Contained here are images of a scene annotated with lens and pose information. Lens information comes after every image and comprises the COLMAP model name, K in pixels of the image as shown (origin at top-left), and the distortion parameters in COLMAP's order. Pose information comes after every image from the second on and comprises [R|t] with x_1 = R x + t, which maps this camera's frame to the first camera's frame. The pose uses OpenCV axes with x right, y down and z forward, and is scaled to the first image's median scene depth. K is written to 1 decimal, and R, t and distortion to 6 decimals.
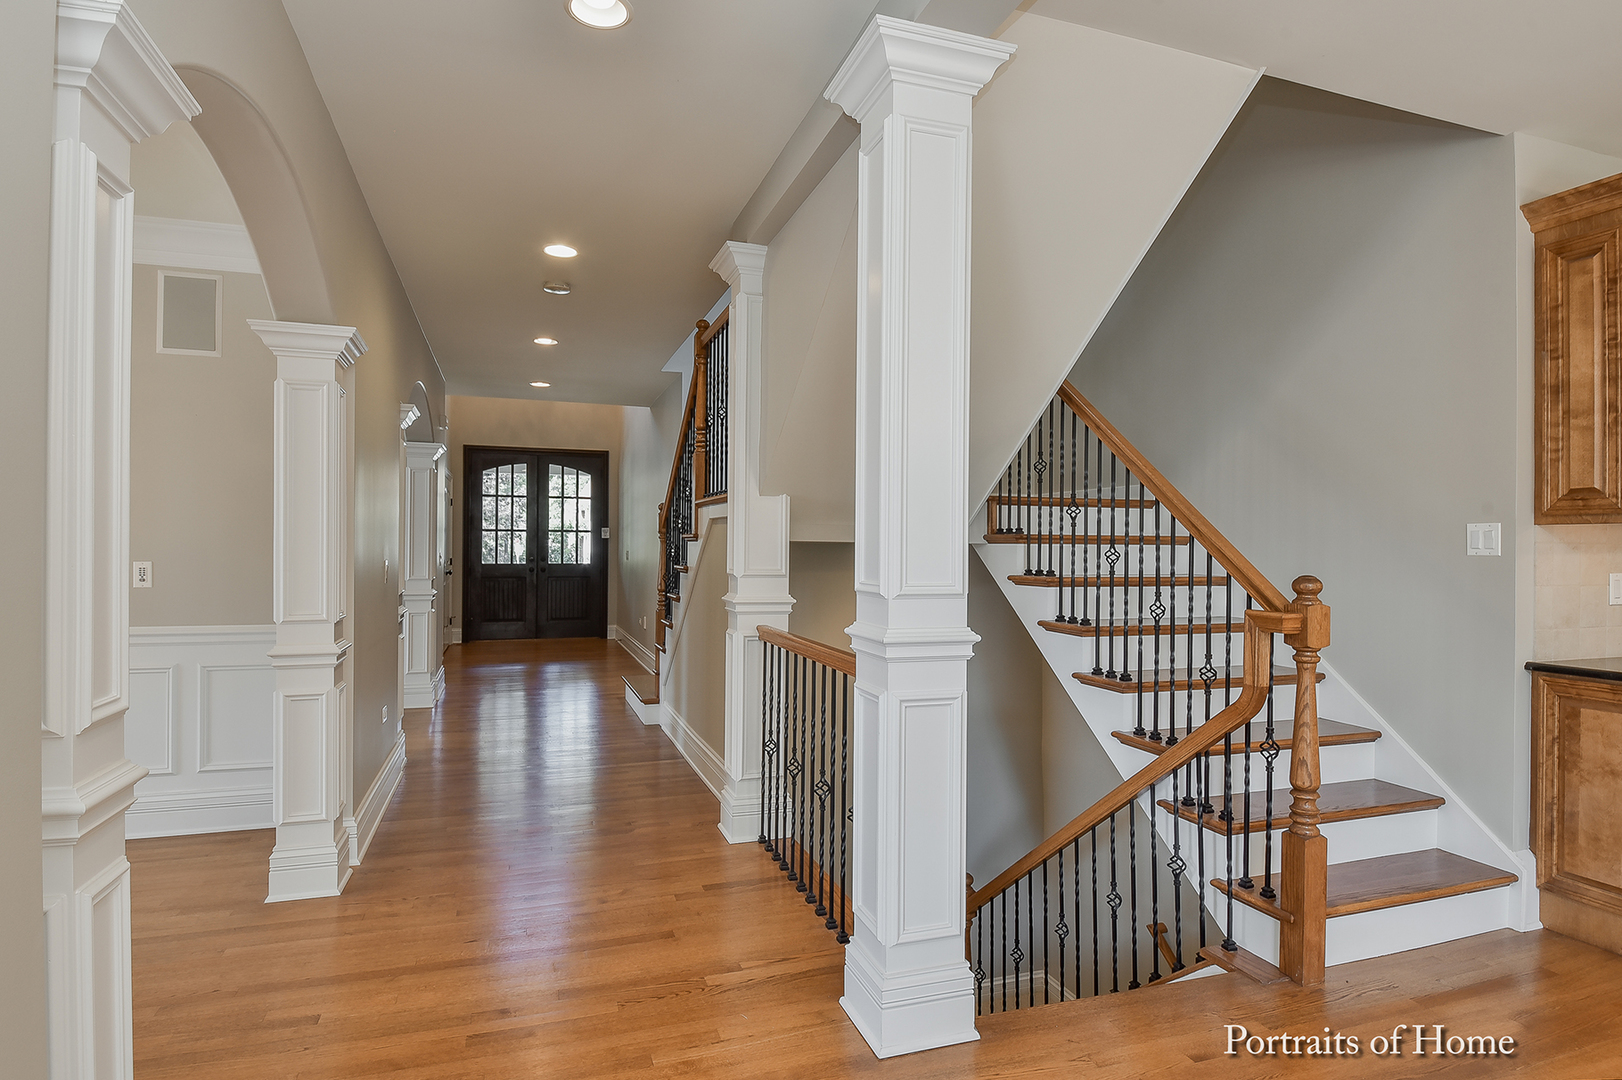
lens RADIAL K [[854.3, 0, 811.0], [0, 854.3, 540.0], [0, 0, 1]] dist [0.052218, -0.045076]
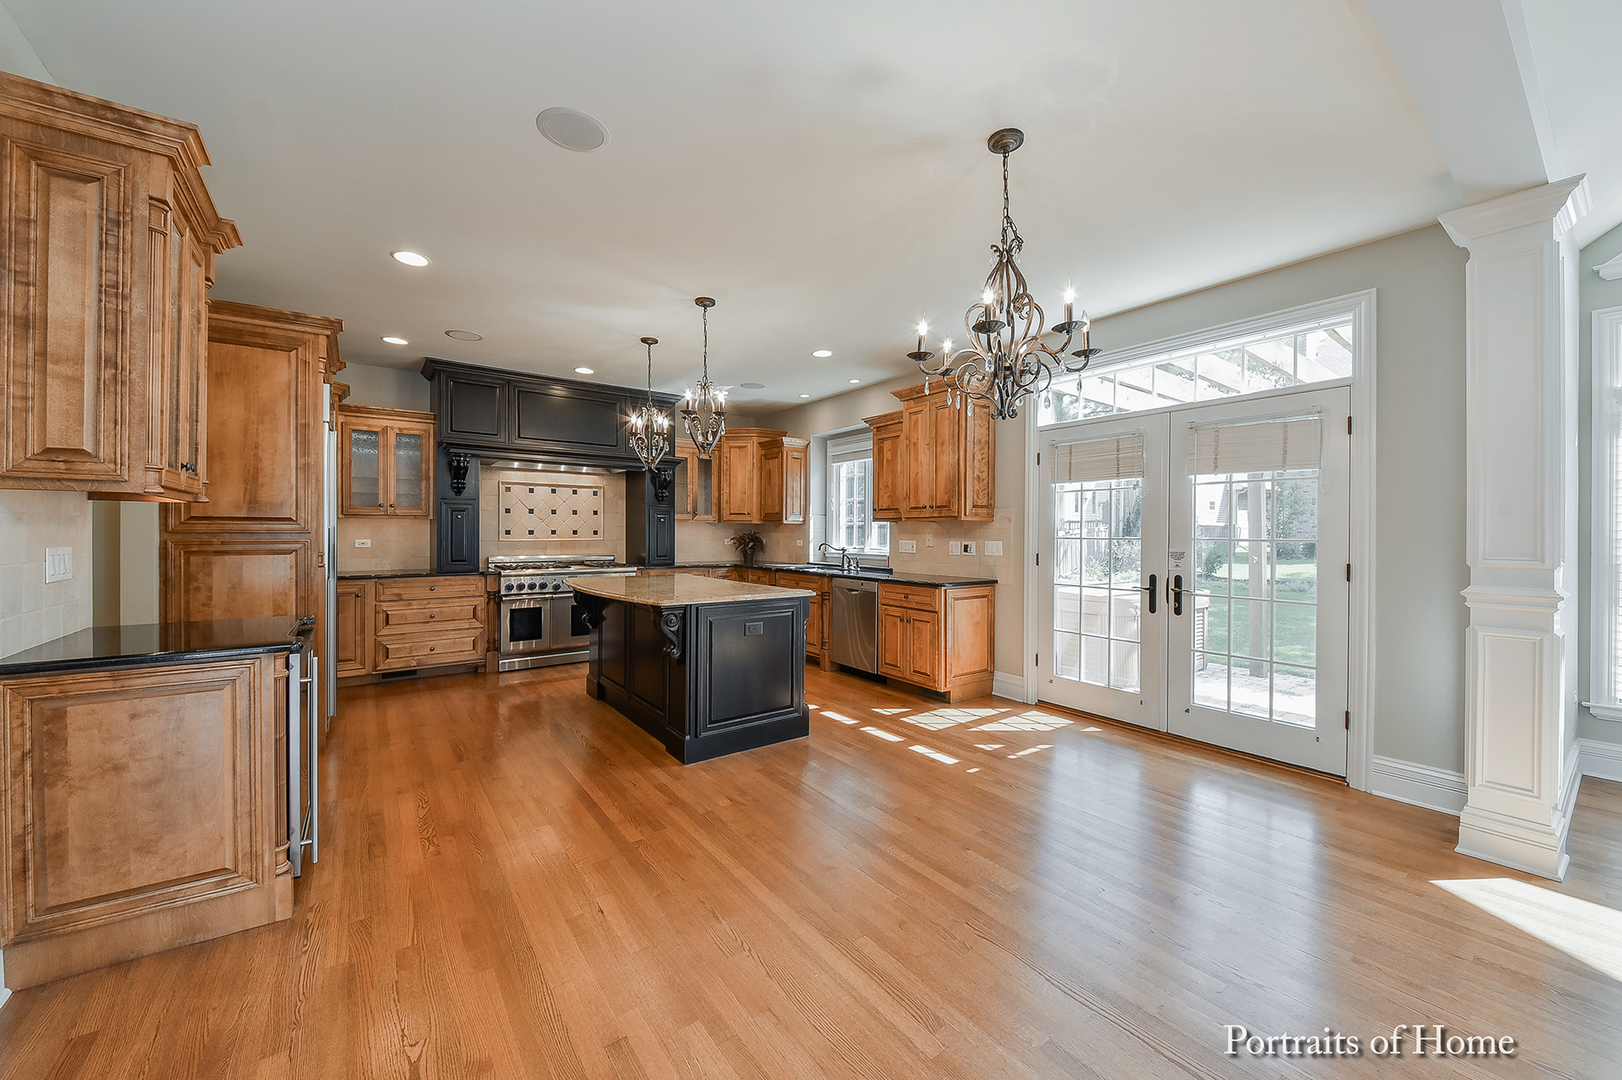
lens RADIAL K [[610.0, 0, 812.4], [0, 610.0, 532.6], [0, 0, 1]] dist [0.023975, -0.010425]
pose [[-0.296857, -0.009260, 0.954877, 0.066289], [-0.013588, 0.999893, 0.005472, 0.006796], [-0.954825, -0.011350, -0.296951, 0.341268]]
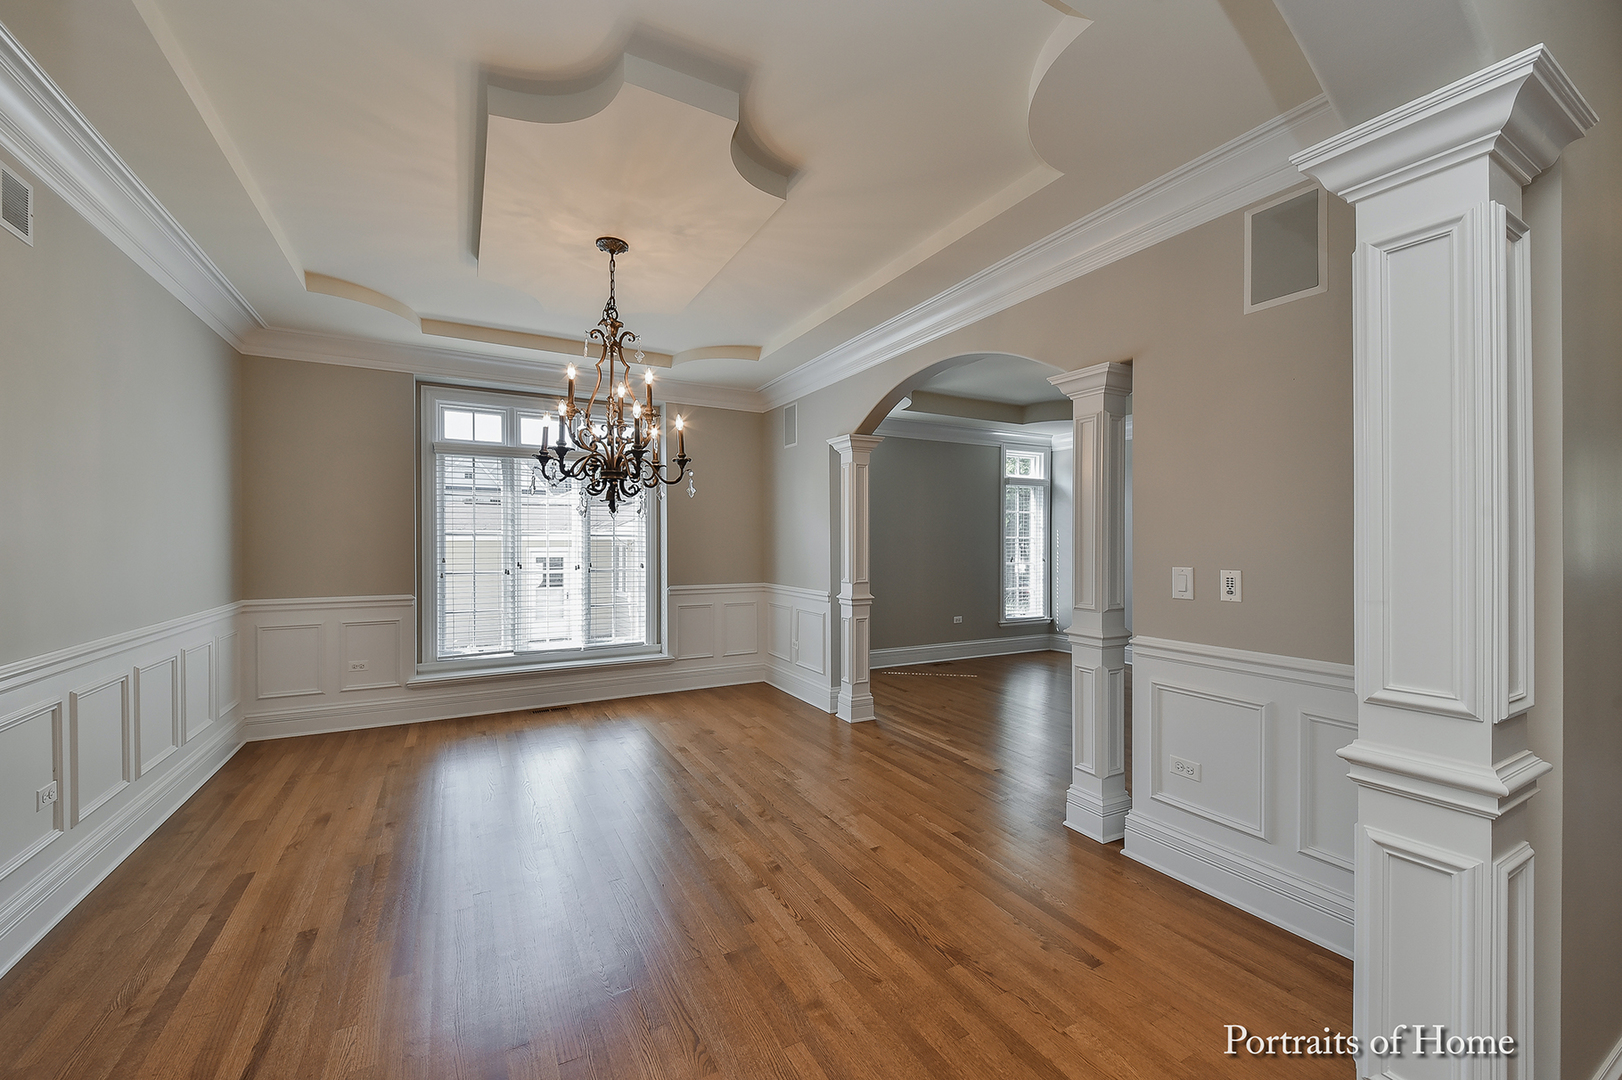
lens RADIAL K [[631.6, 0, 807.8], [0, 631.6, 543.1], [0, 0, 1]] dist [-0.000648, -0.000366]
pose [[0.163893, -0.003691, -0.986471, -0.227679], [0.002677, 0.999991, -0.003297, -0.000315], [0.986474, -0.002100, 0.163901, 0.476572]]
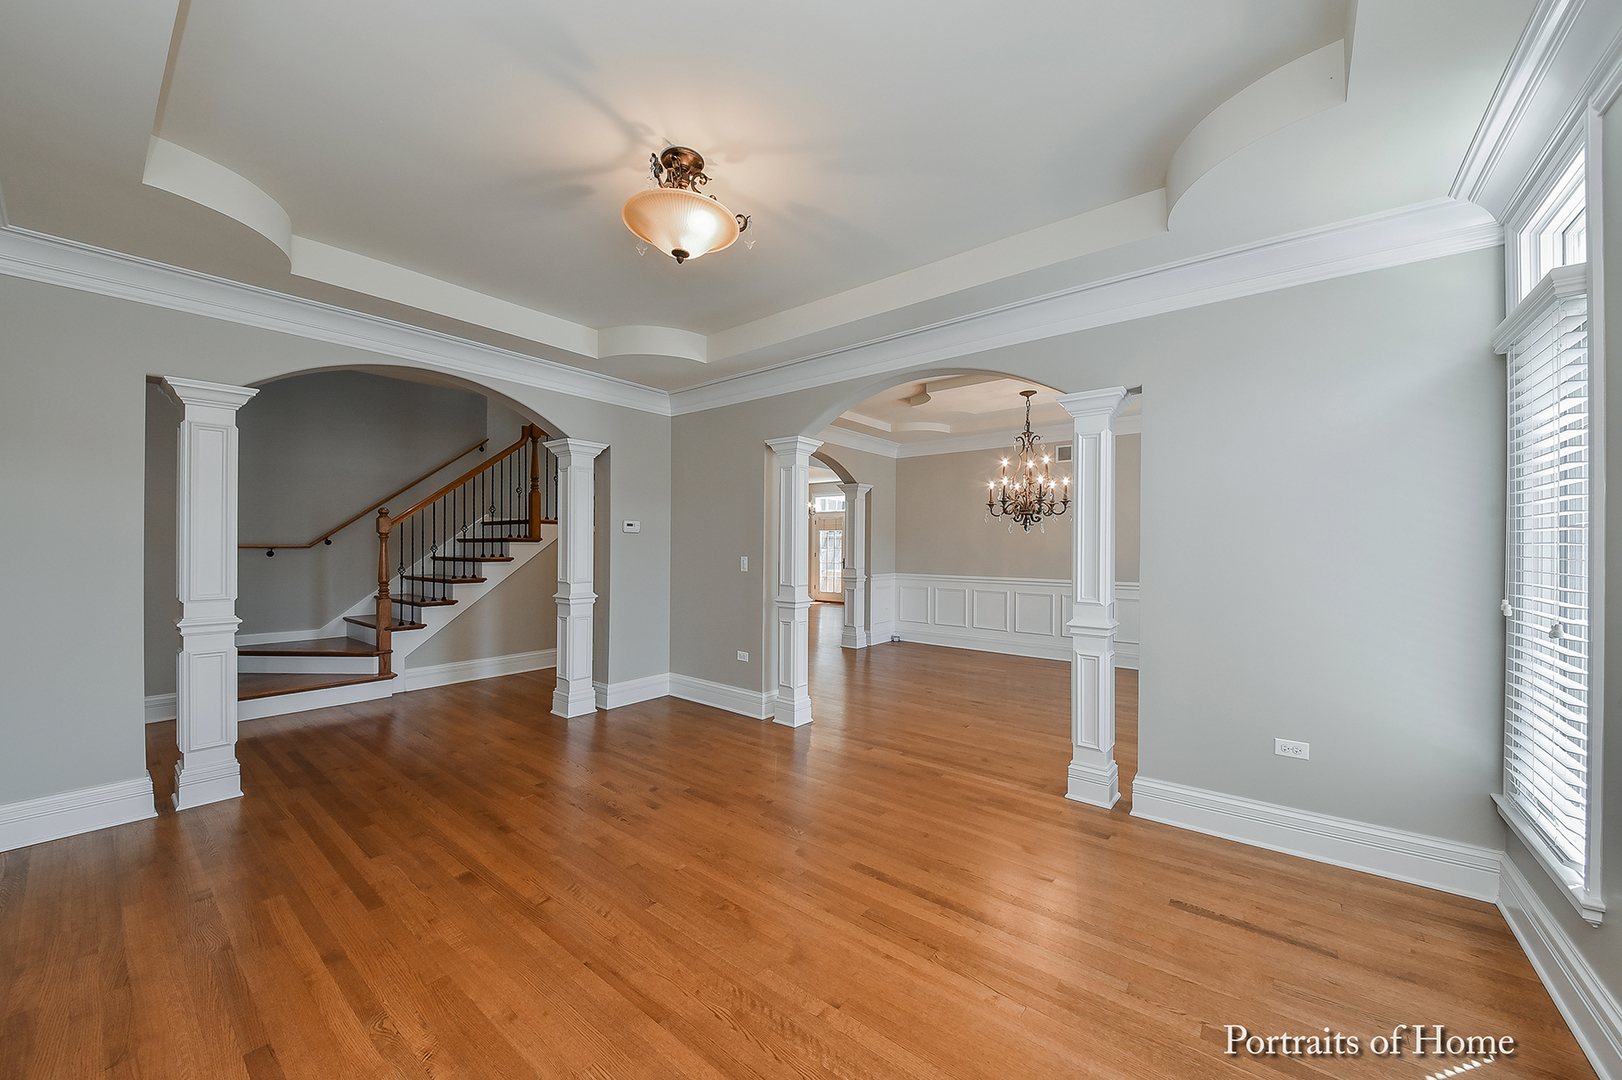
lens RADIAL K [[576.6, 0, 796.9], [0, 576.6, 546.4], [0, 0, 1]] dist [-0.013420, 0.000004]
pose [[-0.511147, -0.012078, 0.859408, -1.808701], [-0.019845, 0.999801, 0.002247, -0.001304], [-0.859264, -0.015907, -0.511285, 1.471311]]
